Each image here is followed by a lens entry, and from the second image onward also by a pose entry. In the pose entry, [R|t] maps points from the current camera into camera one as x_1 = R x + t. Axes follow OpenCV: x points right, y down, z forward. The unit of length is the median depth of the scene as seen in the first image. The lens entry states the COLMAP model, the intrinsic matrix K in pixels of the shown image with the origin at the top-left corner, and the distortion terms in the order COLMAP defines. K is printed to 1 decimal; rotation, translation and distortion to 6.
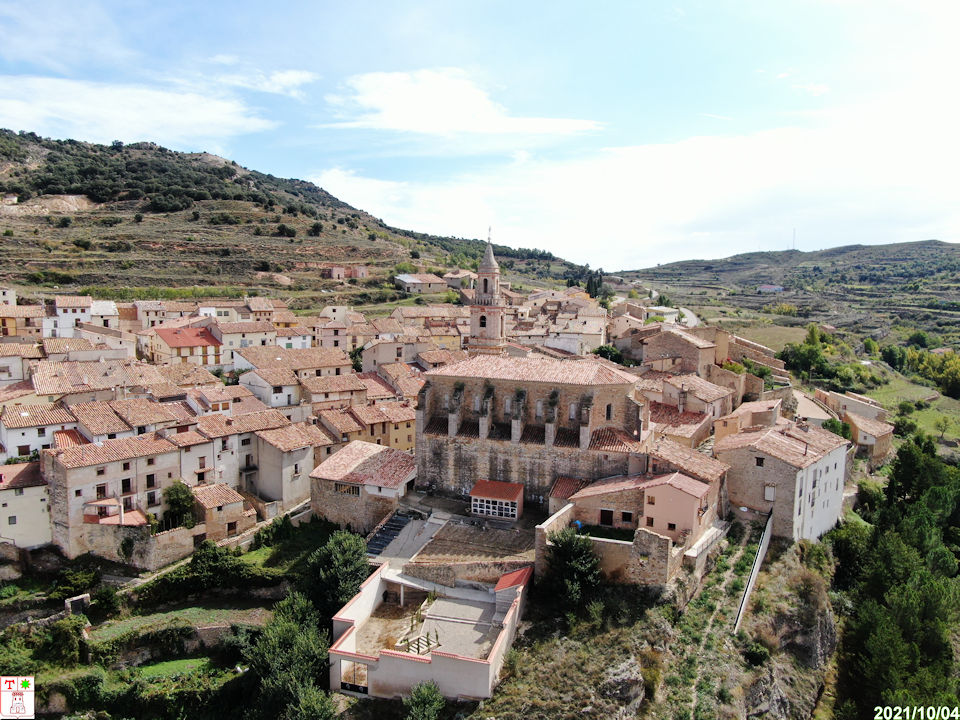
lens RADIAL K [[684.9, 0, 480.0], [0, 684.9, 360.0], [0, 0, 1]] dist [-0.025790, 0.008960]
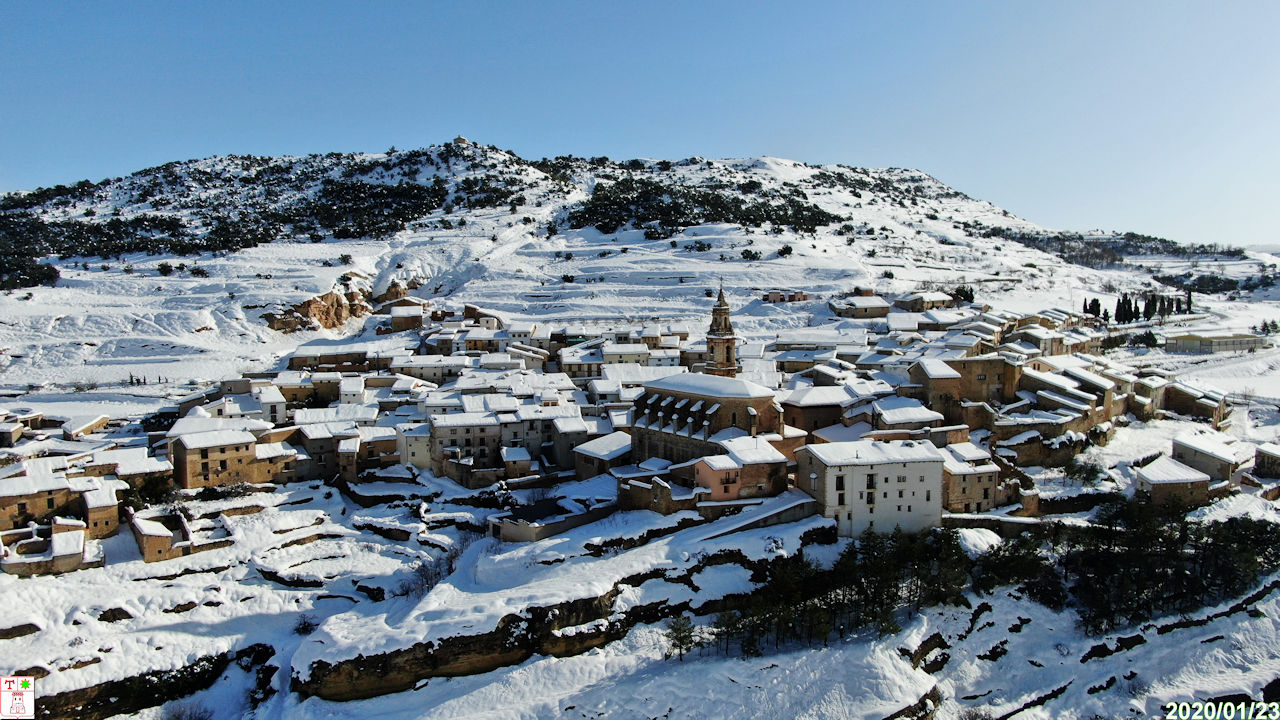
lens RADIAL K [[913.6, 0, 639.8], [0, 913.6, 357.7], [0, 0, 1]] dist [-0.023648, 0.007948]
pose [[0.825012, 0.024210, -0.564597, 0.645309], [-0.045911, 0.998651, -0.024264, 0.005145], [0.563248, 0.045939, 0.825010, -0.375073]]
